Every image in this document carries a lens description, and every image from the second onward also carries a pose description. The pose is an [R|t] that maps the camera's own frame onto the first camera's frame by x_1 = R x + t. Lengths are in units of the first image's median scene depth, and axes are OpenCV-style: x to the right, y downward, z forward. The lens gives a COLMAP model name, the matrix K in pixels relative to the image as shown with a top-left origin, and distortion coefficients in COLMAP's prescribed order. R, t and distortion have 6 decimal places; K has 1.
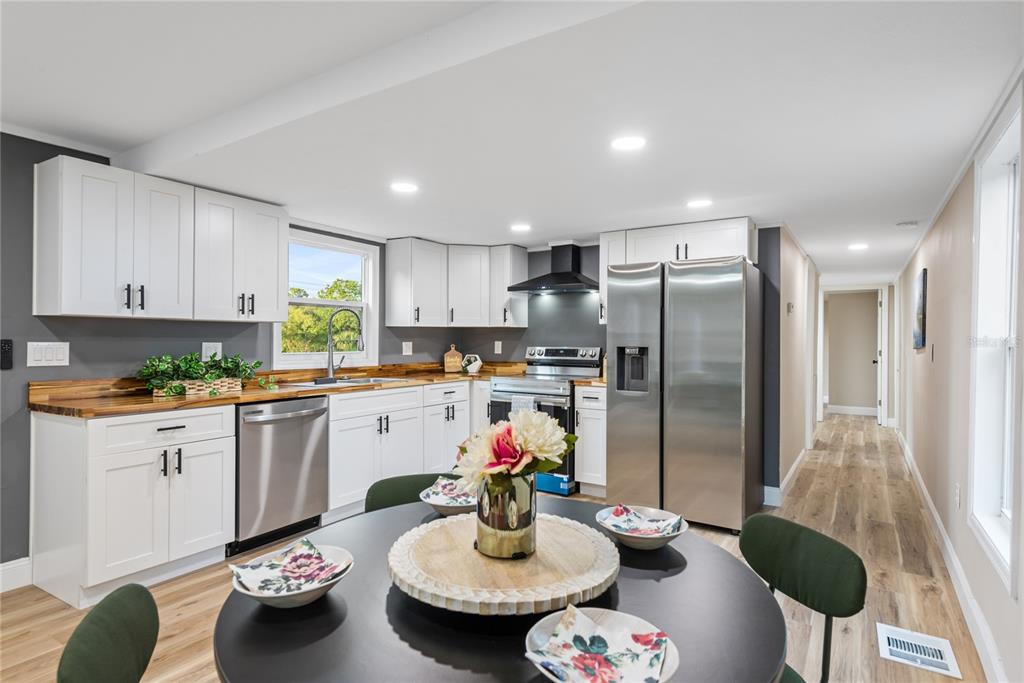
lens RADIAL K [[520.3, 0, 511.9], [0, 520.3, 336.6], [0, 0, 1]] dist [-0.000881, -0.004011]
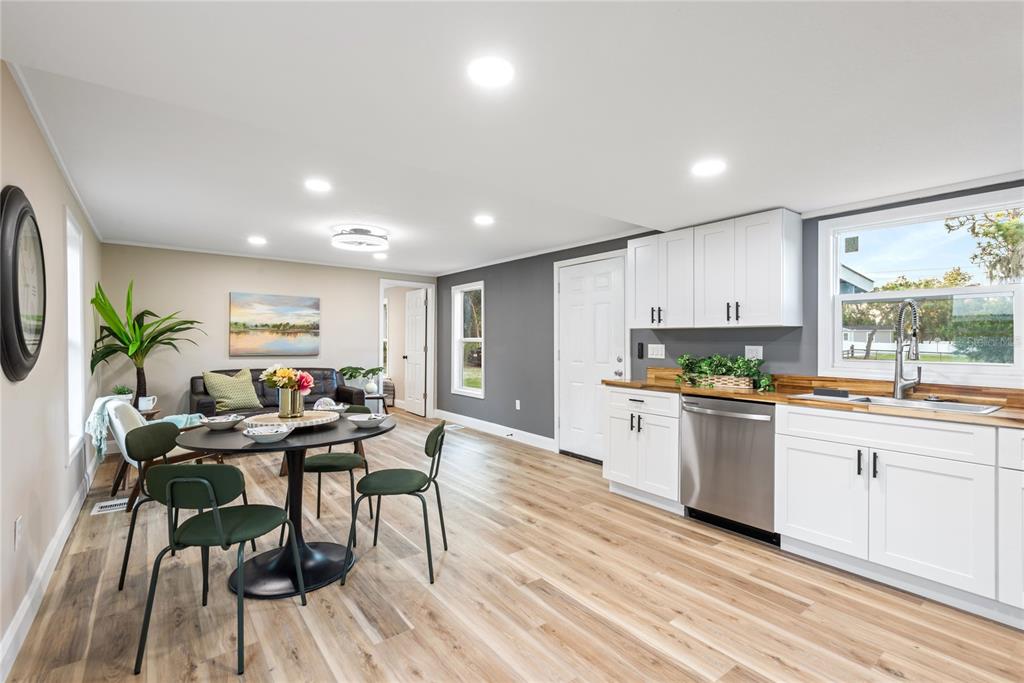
lens RADIAL K [[470.4, 0, 511.2], [0, 470.4, 343.3], [0, 0, 1]] dist [0.002510, -0.000100]
pose [[-0.347639, -0.001678, -0.937627, 0.525266], [-0.002166, 0.999997, -0.000986, 0.006964], [0.937626, 0.001688, -0.347642, 0.771554]]
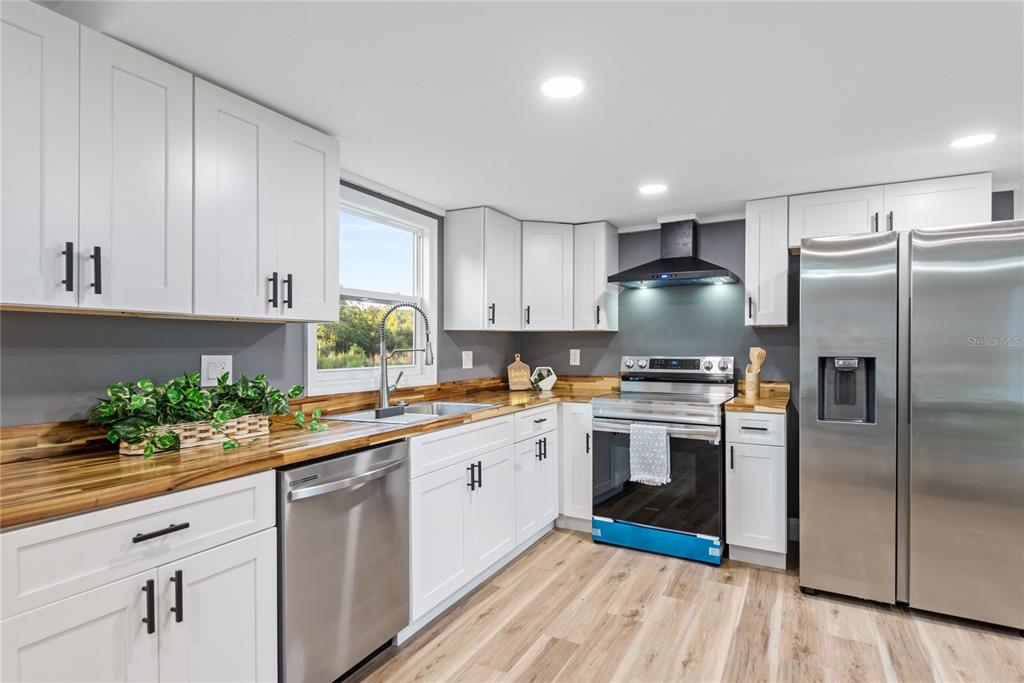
lens RADIAL K [[520.3, 0, 511.7], [0, 520.3, 346.9], [0, 0, 1]] dist [-0.000881, -0.004011]
pose [[0.998473, -0.005049, 0.055015, -0.237540], [0.004654, 0.999962, 0.007311, -0.001005], [-0.055050, -0.007044, 0.998459, 0.333197]]
